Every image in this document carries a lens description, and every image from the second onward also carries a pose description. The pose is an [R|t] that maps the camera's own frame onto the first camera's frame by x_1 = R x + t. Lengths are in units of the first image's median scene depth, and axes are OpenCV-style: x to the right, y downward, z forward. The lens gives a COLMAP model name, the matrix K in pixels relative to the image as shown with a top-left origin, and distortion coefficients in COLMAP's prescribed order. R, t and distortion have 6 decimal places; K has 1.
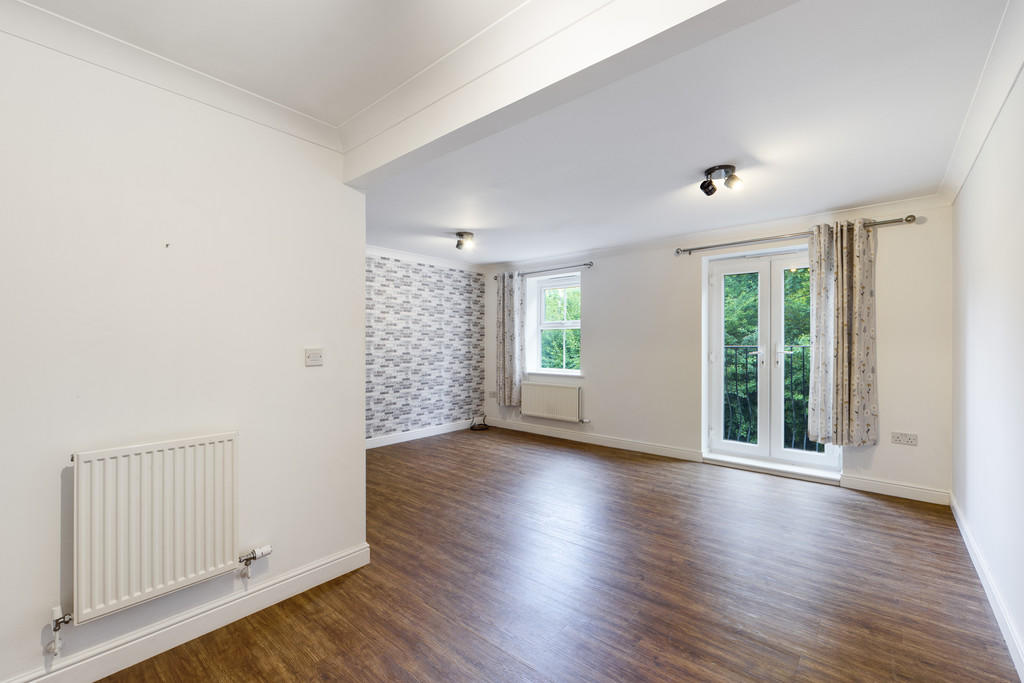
lens RADIAL K [[432.0, 0, 511.5], [0, 432.0, 345.7], [0, 0, 1]] dist [0.000670, 0.000239]
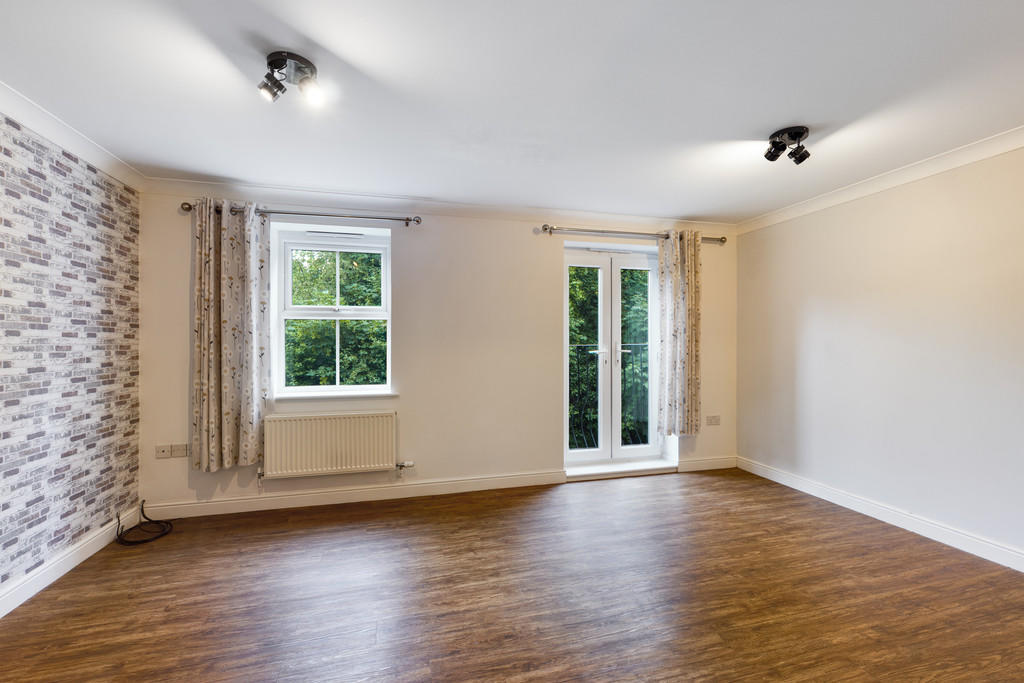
lens RADIAL K [[432.0, 0, 513.2], [0, 432.0, 342.9], [0, 0, 1]] dist [0.000670, 0.000239]
pose [[0.564338, -0.001927, 0.825542, -0.272444], [0.009400, 0.999947, -0.004092, -0.001349], [-0.825491, 0.010069, 0.564326, 0.520694]]
